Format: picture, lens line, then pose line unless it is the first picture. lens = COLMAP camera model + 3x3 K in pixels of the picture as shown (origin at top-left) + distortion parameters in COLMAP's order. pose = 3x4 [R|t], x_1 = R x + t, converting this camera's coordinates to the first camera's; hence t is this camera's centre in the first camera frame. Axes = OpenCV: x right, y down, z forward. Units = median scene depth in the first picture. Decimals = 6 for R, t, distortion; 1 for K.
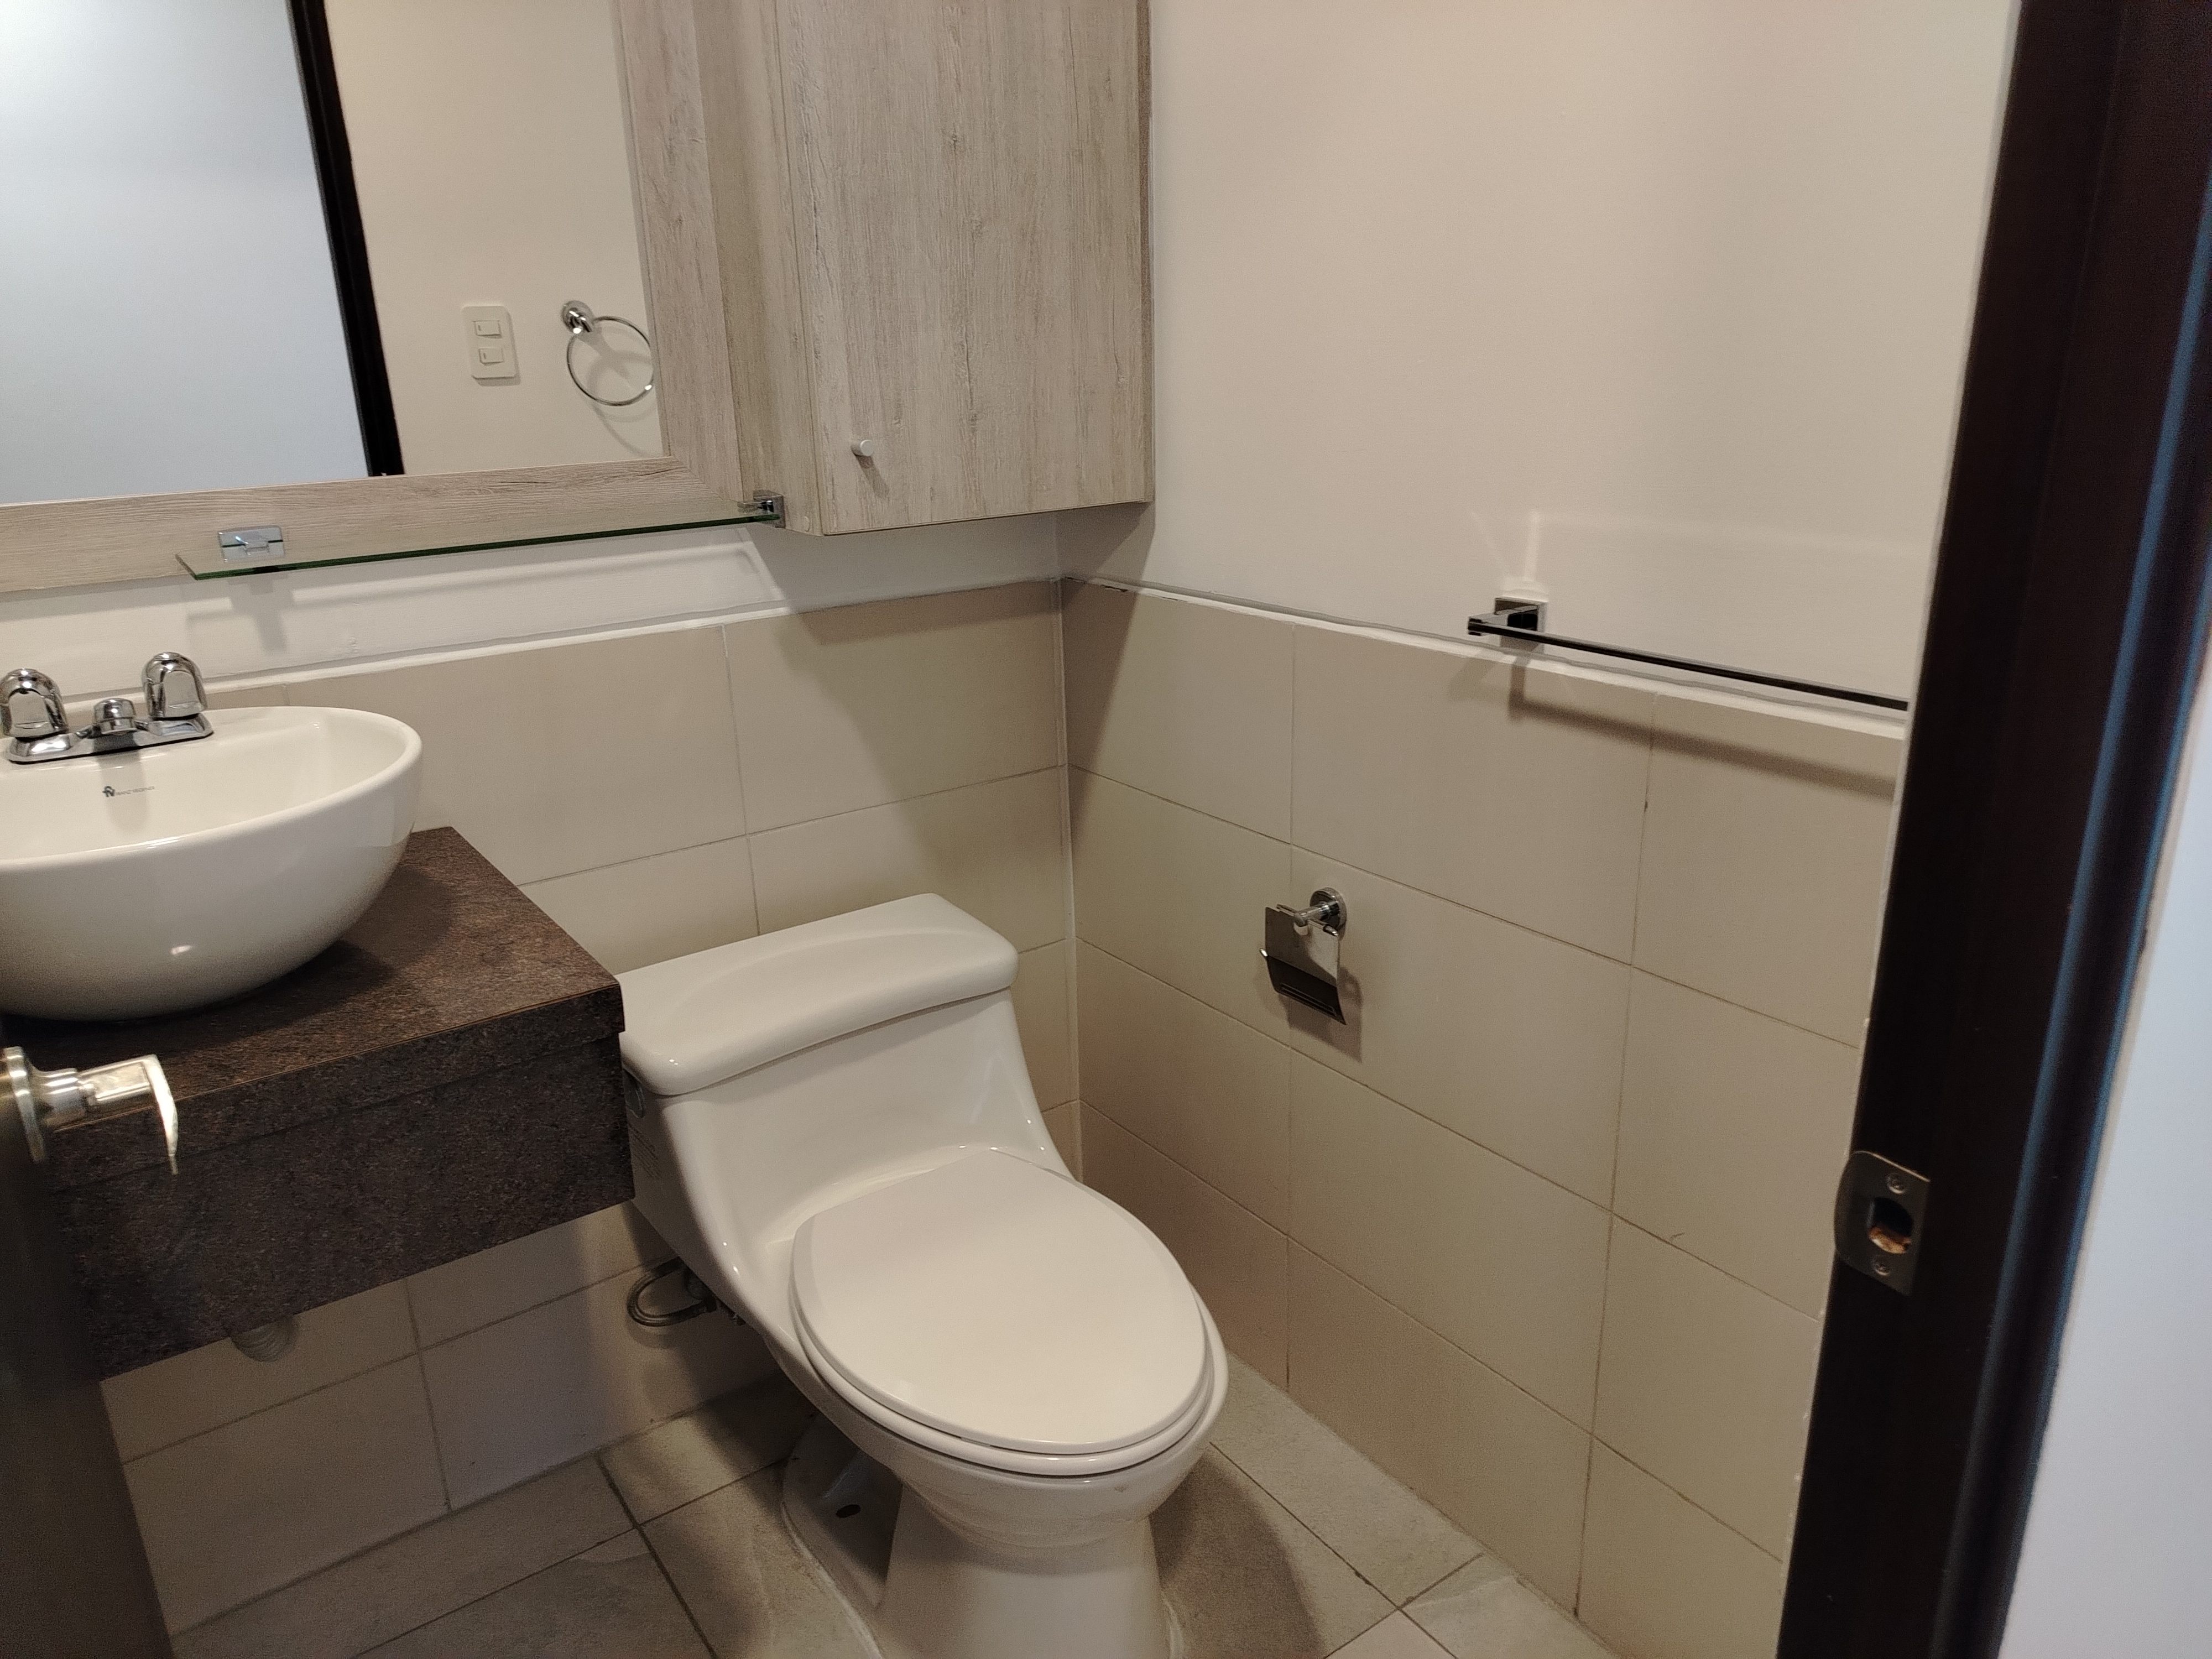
lens RADIAL K [[1536.7, 0, 1112.0], [0, 1536.7, 833.0], [0, 0, 1]] dist [0.033986, -0.028908]
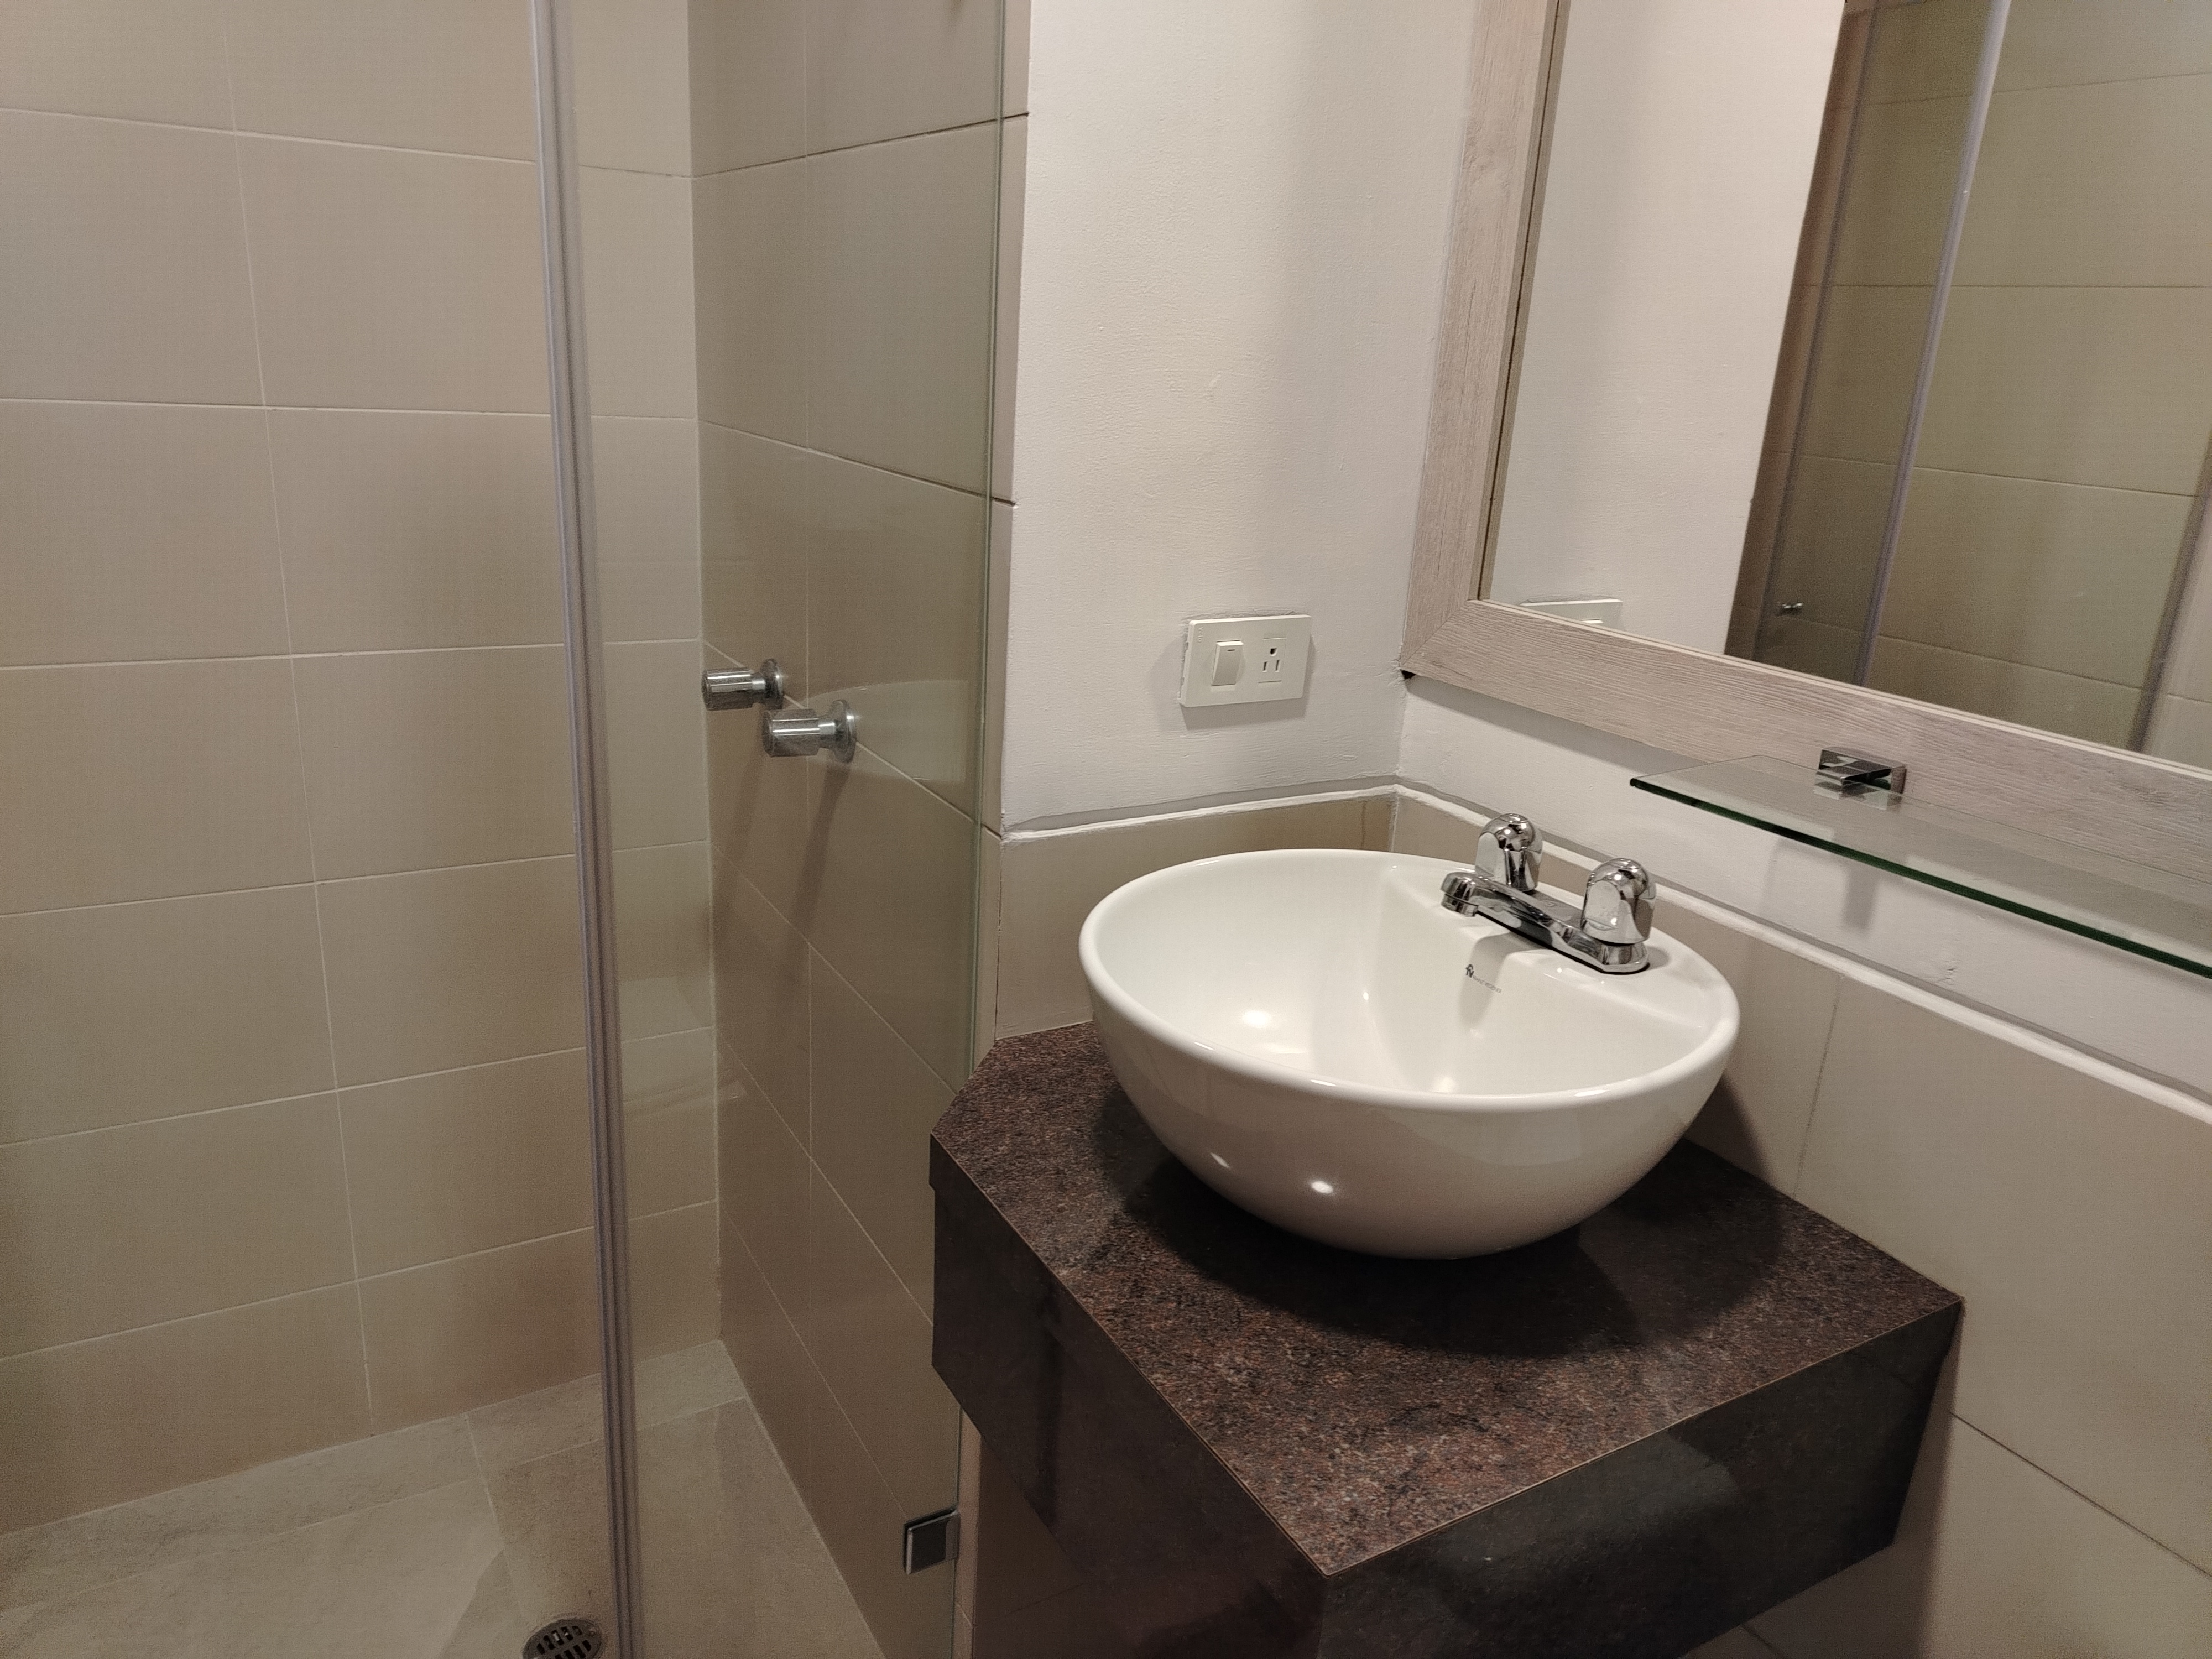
lens RADIAL K [[1536.7, 0, 1112.0], [0, 1536.7, 833.0], [0, 0, 1]] dist [0.033986, -0.028908]
pose [[-0.110815, 0.319748, -0.941000, 0.147184], [-0.370433, 0.865315, 0.337654, -0.300821], [0.922225, 0.385994, 0.022556, 0.756373]]
